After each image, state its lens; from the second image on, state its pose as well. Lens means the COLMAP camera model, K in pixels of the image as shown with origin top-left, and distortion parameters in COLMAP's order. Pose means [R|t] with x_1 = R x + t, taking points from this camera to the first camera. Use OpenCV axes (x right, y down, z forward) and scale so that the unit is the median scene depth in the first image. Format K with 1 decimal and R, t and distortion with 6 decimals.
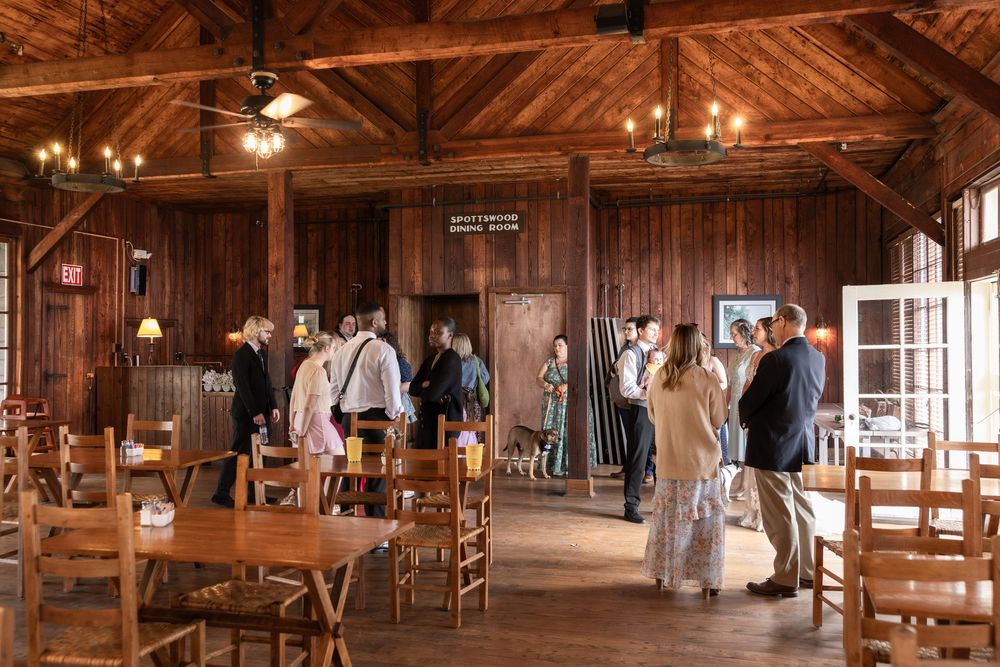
lens RADIAL K [[896.9, 0, 498.2], [0, 896.9, 331.0], [0, 0, 1]] dist [0.012143, 0.004294]
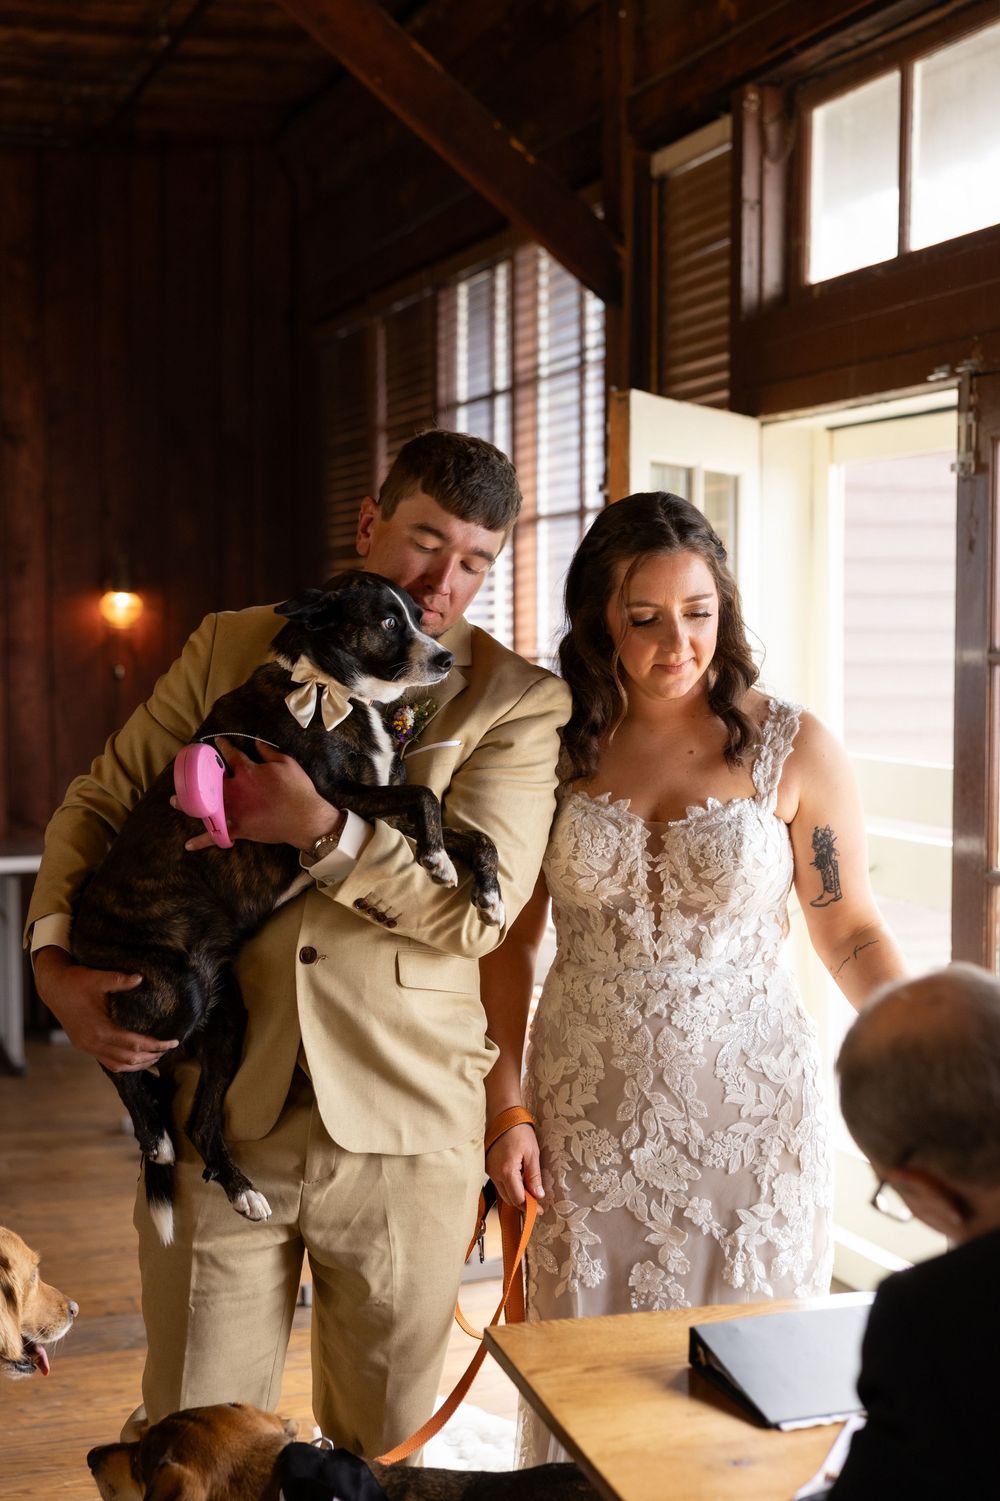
lens RADIAL K [[2095.2, 0, 459.4], [0, 2095.2, 762.2], [0, 0, 1]] dist [0.002309, 0.000000]
pose [[0.828283, -0.033331, 0.559317, 0.067781], [-0.007772, 0.997450, 0.070951, 0.004047], [-0.560256, -0.063114, 0.825912, 0.434230]]
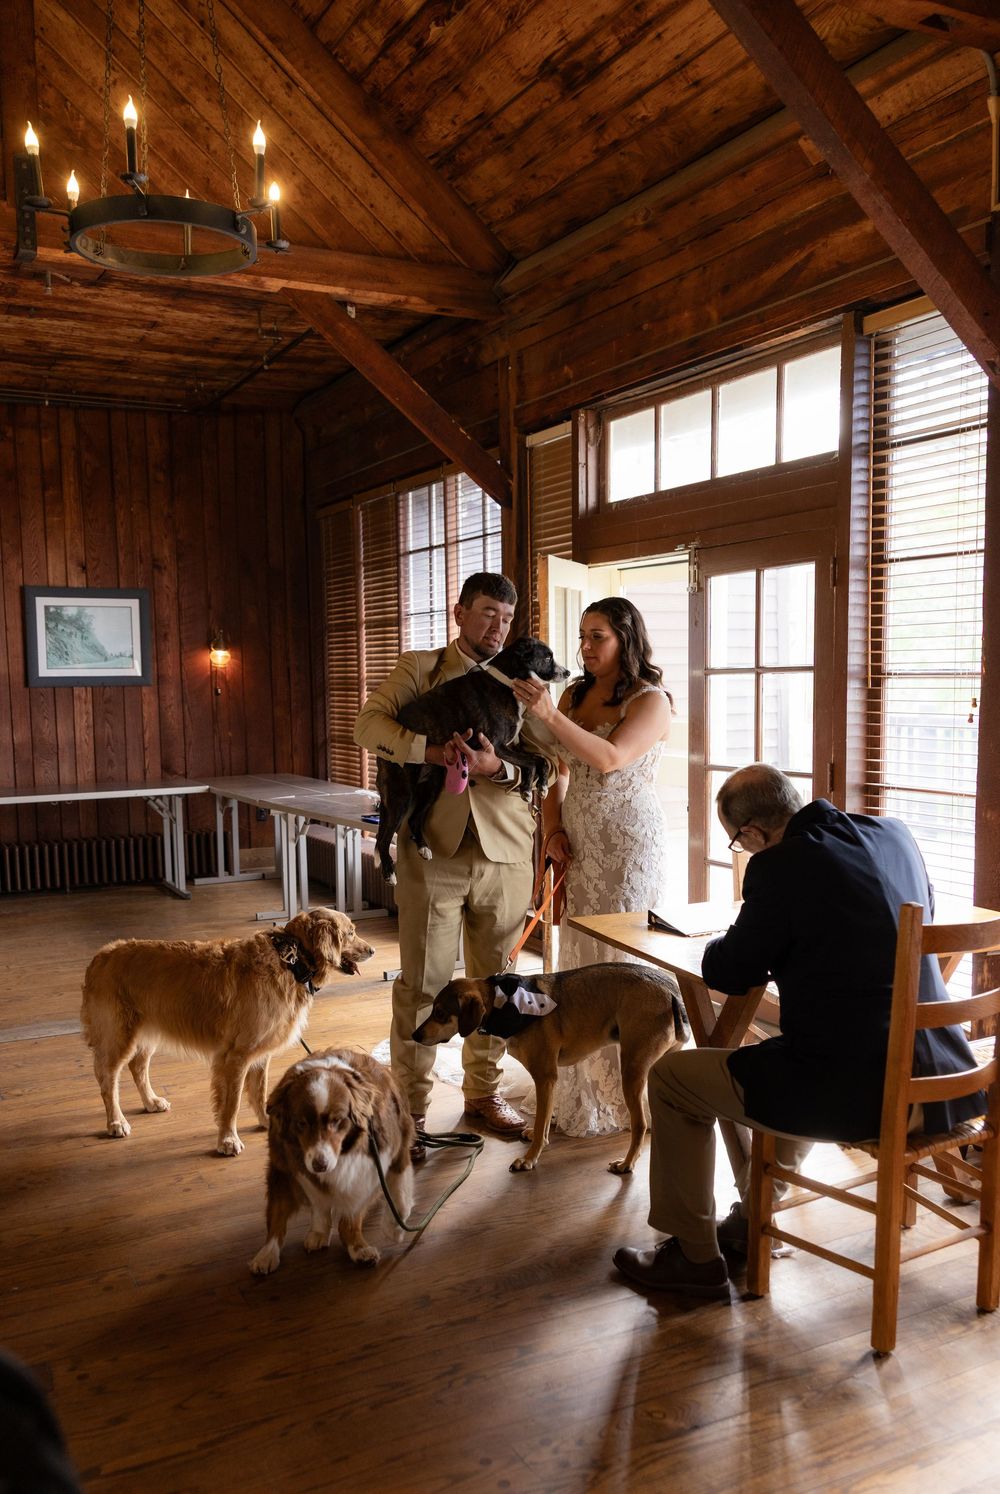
lens RADIAL K [[1259.3, 0, 480.2], [0, 1259.3, 816.0], [0, 0, 1]] dist [0.006906, 0.005297]
pose [[0.732415, -0.082798, 0.675805, -0.104778], [0.002738, 0.992928, 0.118683, 0.010317], [-0.680853, -0.085075, 0.727463, 0.351856]]
